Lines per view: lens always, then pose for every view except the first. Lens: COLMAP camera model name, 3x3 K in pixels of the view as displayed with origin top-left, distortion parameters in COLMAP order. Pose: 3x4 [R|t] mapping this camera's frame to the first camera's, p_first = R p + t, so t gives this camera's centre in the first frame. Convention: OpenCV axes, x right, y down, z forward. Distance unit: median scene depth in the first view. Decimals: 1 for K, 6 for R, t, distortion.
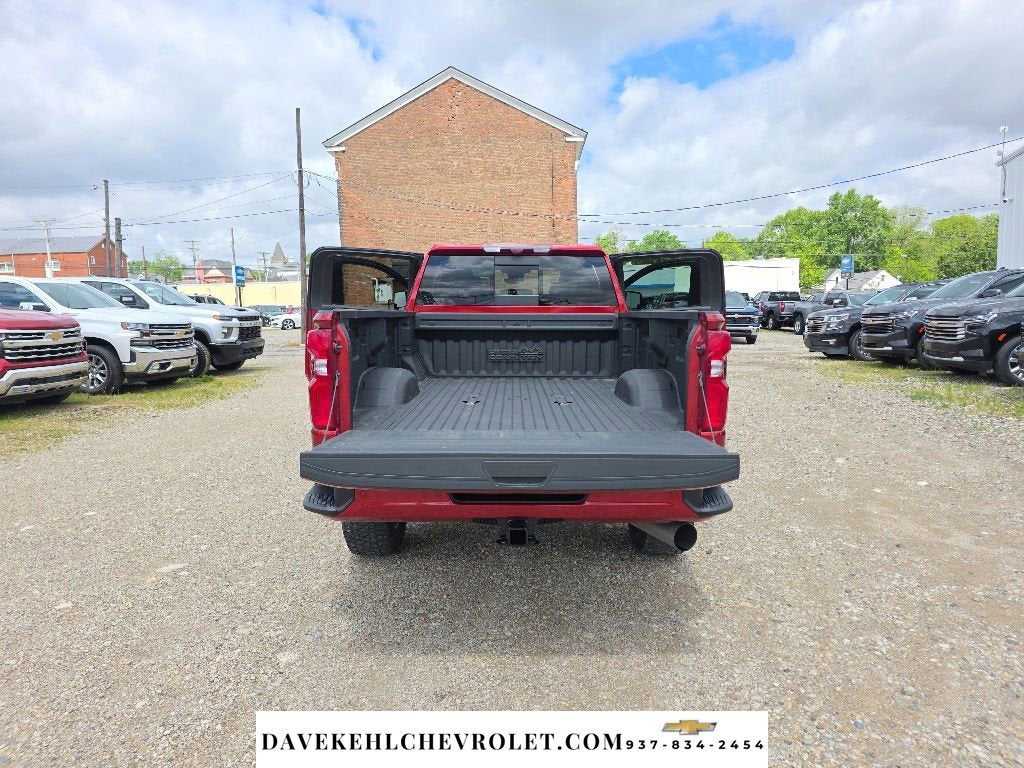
lens RADIAL K [[689.6, 0, 508.6], [0, 689.6, 390.9], [0, 0, 1]] dist [0.033027, -0.022620]
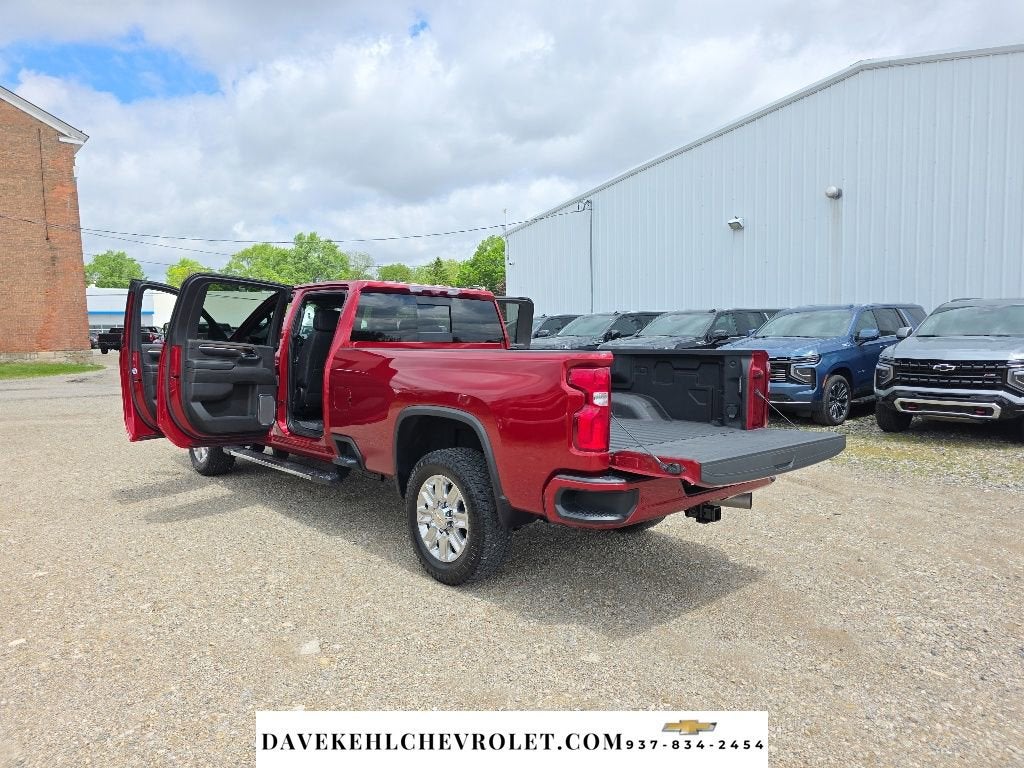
lens RADIAL K [[689.6, 0, 503.8], [0, 689.6, 383.2], [0, 0, 1]] dist [0.033027, -0.022620]
pose [[0.727982, -0.036512, 0.684623, -0.416333], [0.073402, 0.996992, -0.024880, -0.015262], [-0.681656, 0.068365, 0.728472, 0.089957]]
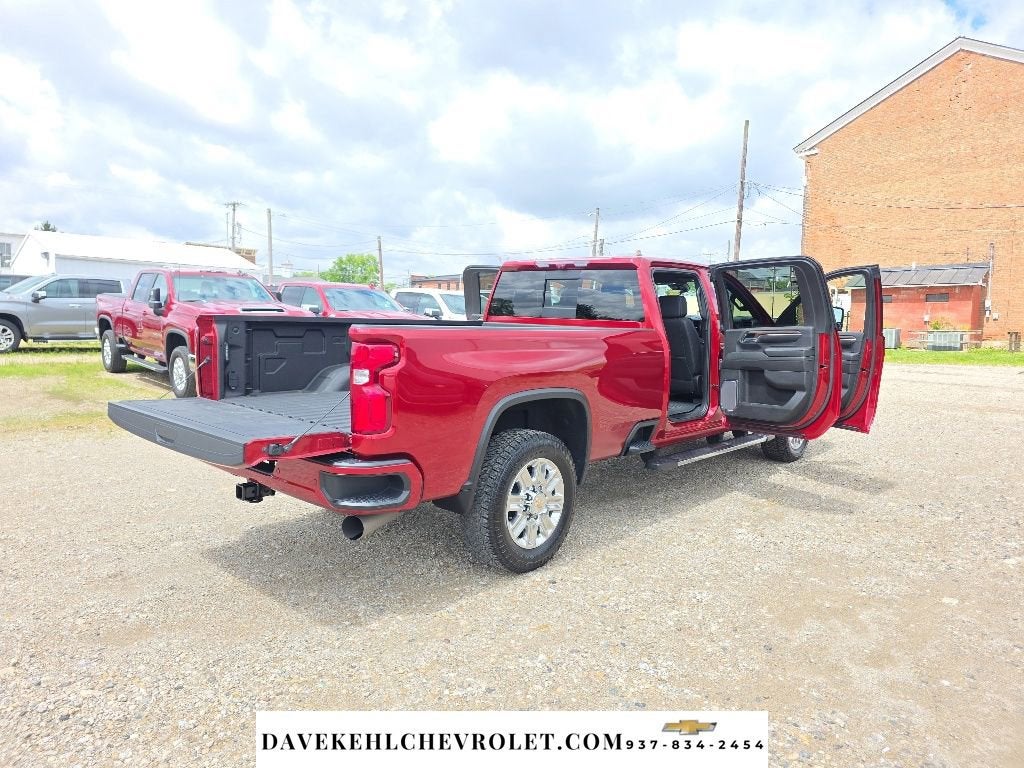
lens RADIAL K [[689.6, 0, 502.6], [0, 689.6, 384.3], [0, 0, 1]] dist [0.033027, -0.022620]
pose [[0.739268, 0.091042, -0.667229, 0.415073], [-0.106369, 0.994167, 0.017799, -0.022169], [0.664958, 0.057814, 0.744640, 0.115550]]
